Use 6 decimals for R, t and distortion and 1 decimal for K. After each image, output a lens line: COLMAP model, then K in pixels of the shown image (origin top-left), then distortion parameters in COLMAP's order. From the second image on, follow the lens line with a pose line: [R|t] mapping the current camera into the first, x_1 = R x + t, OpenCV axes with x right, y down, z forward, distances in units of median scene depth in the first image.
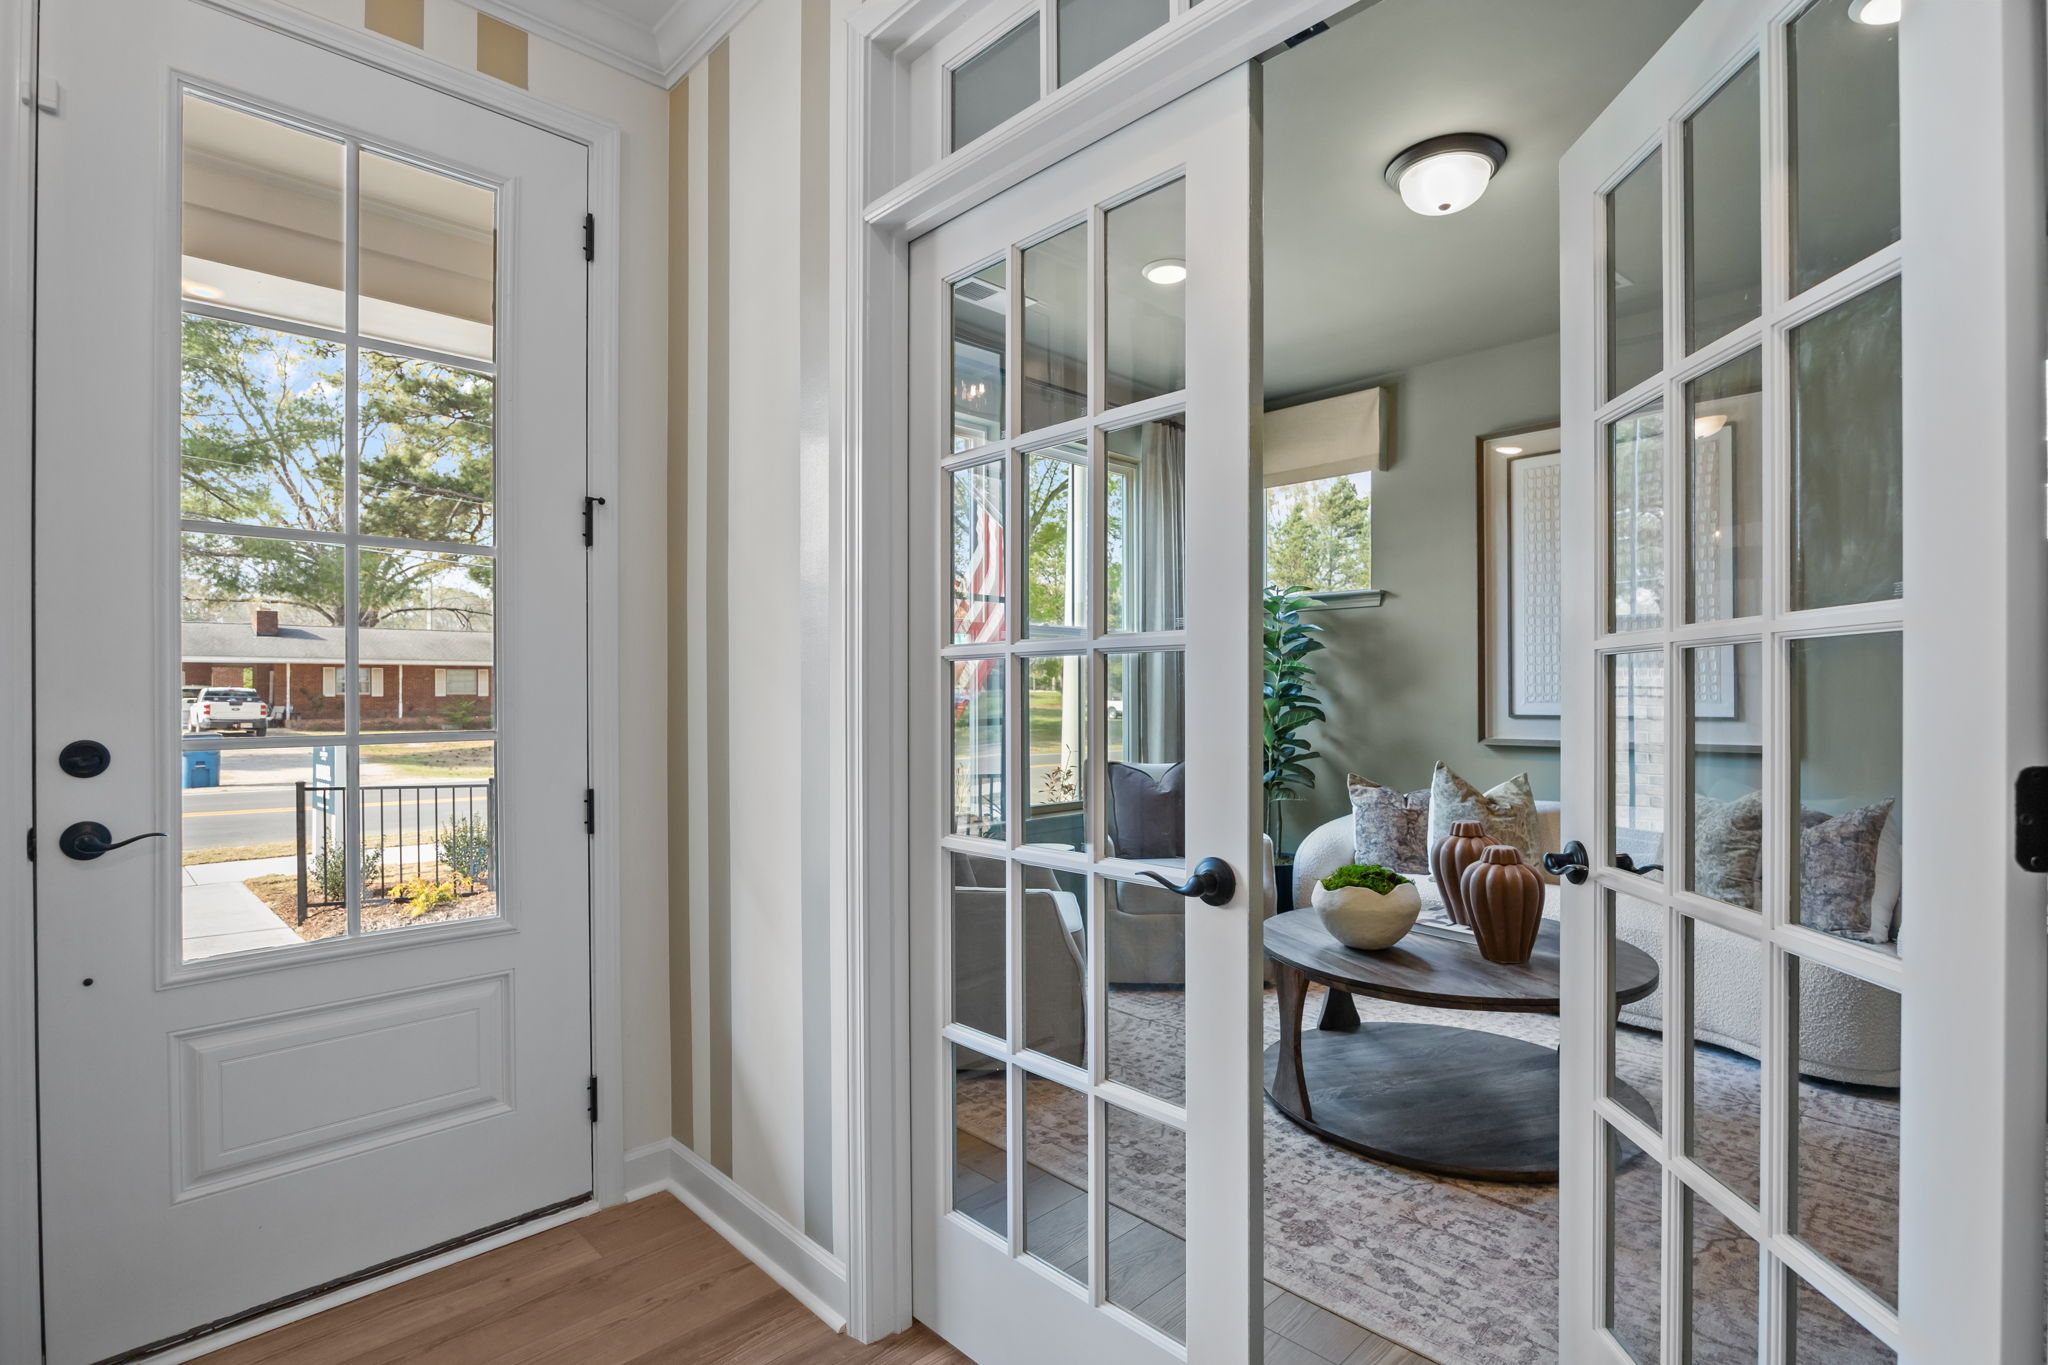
lens RADIAL K [[980.8, 0, 1034.4], [0, 980.8, 695.2], [0, 0, 1]] dist [-0.019930, -0.000952]
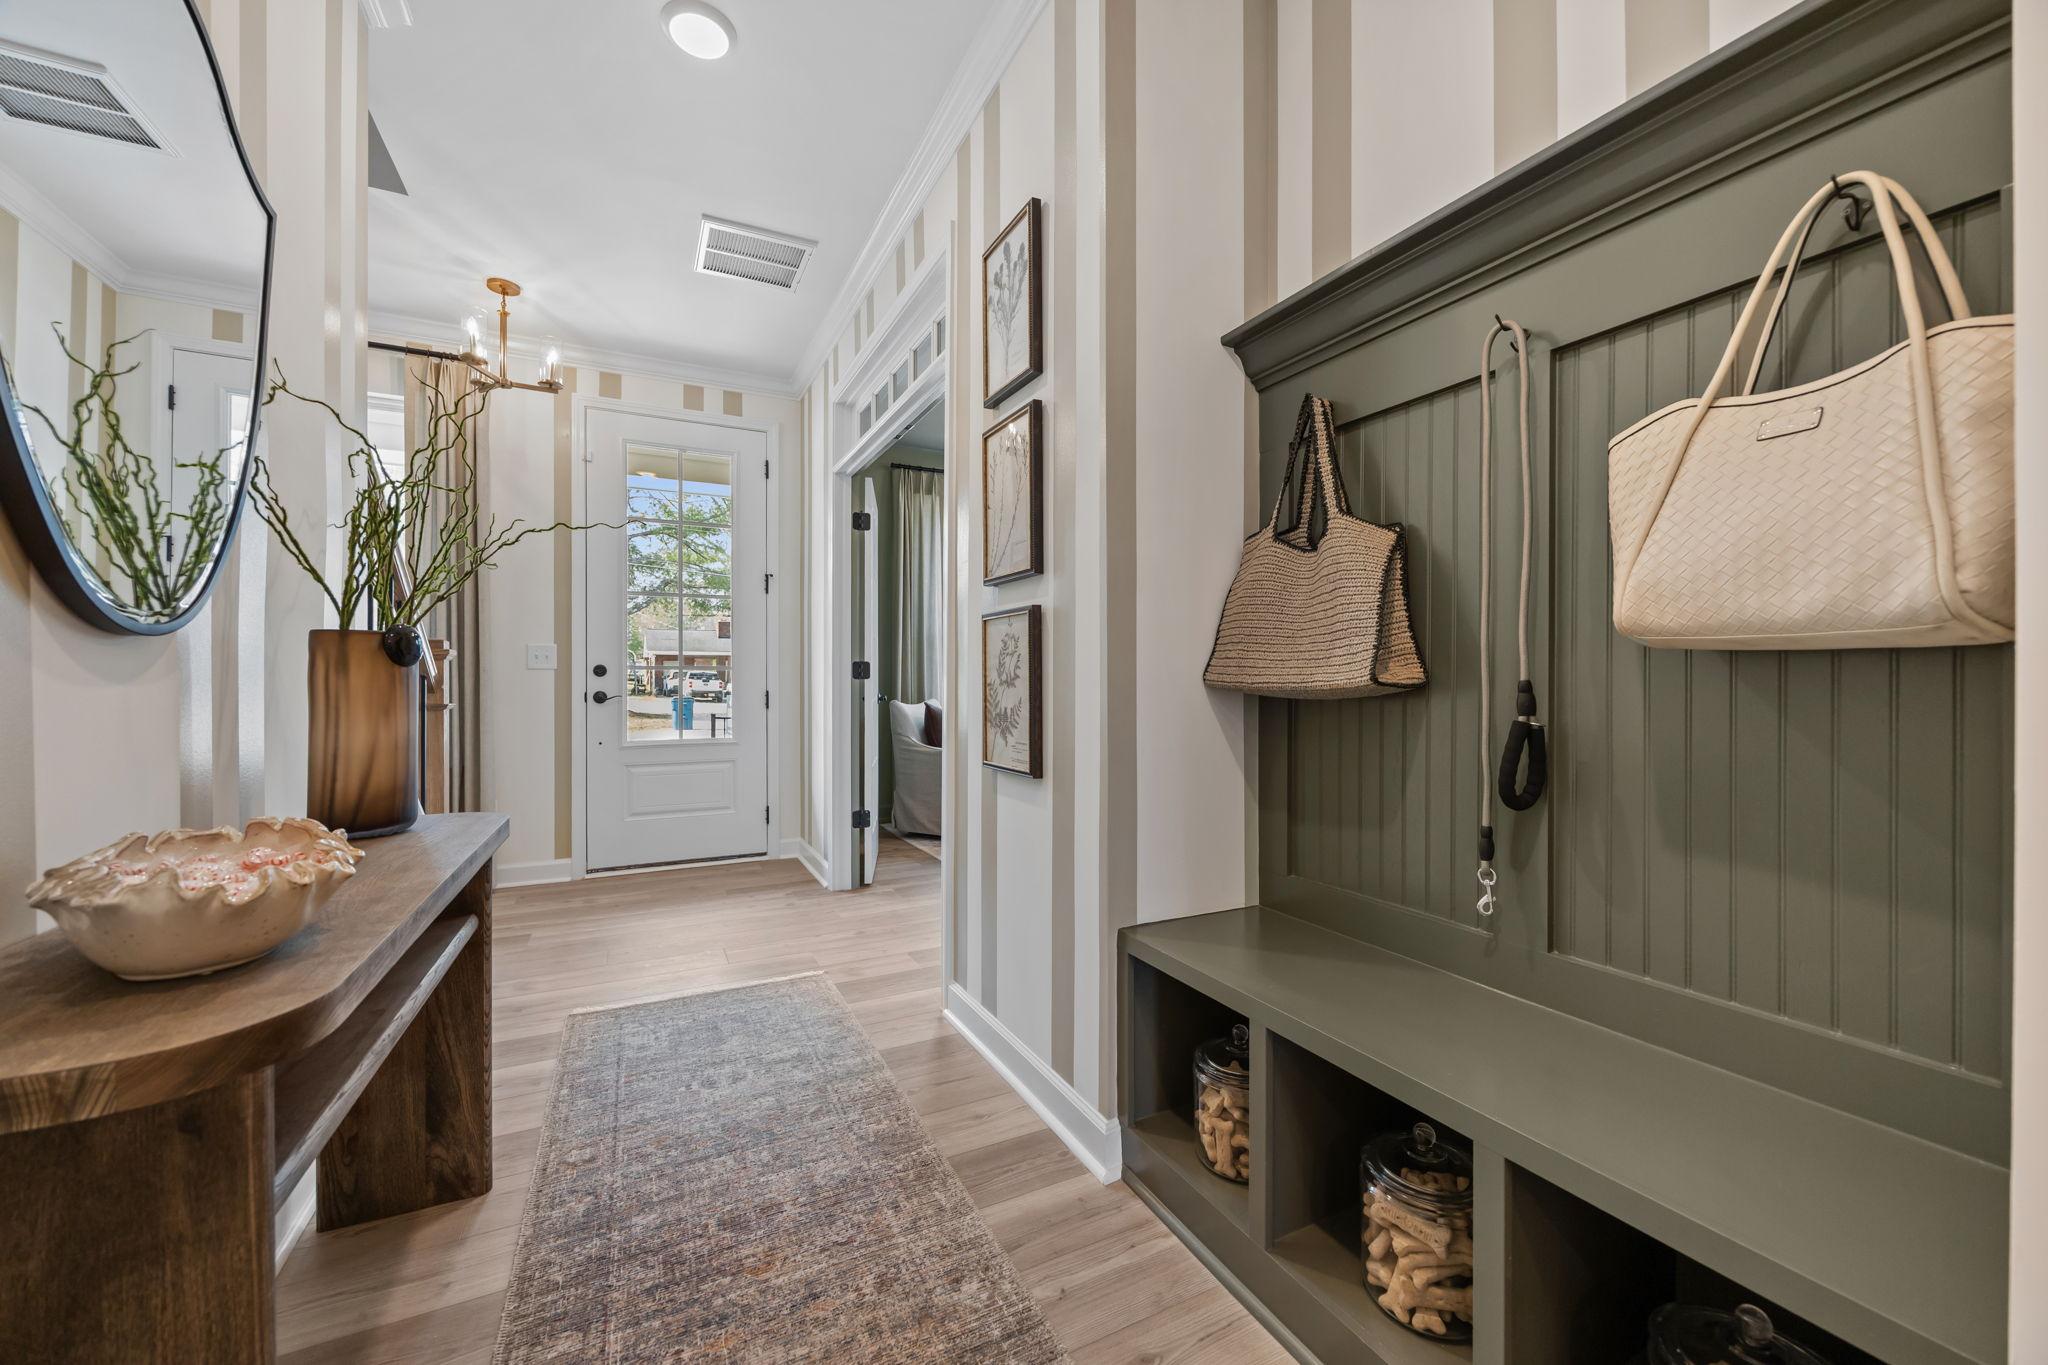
lens RADIAL K [[786.5, 0, 1025.1], [0, 786.5, 678.5], [0, 0, 1]] dist [-0.004088, -0.000401]
pose [[0.951068, 0.002976, -0.308968, 0.775453], [-0.003823, 0.999990, -0.002135, 0.065548], [0.308959, 0.003212, 0.951070, -0.695767]]
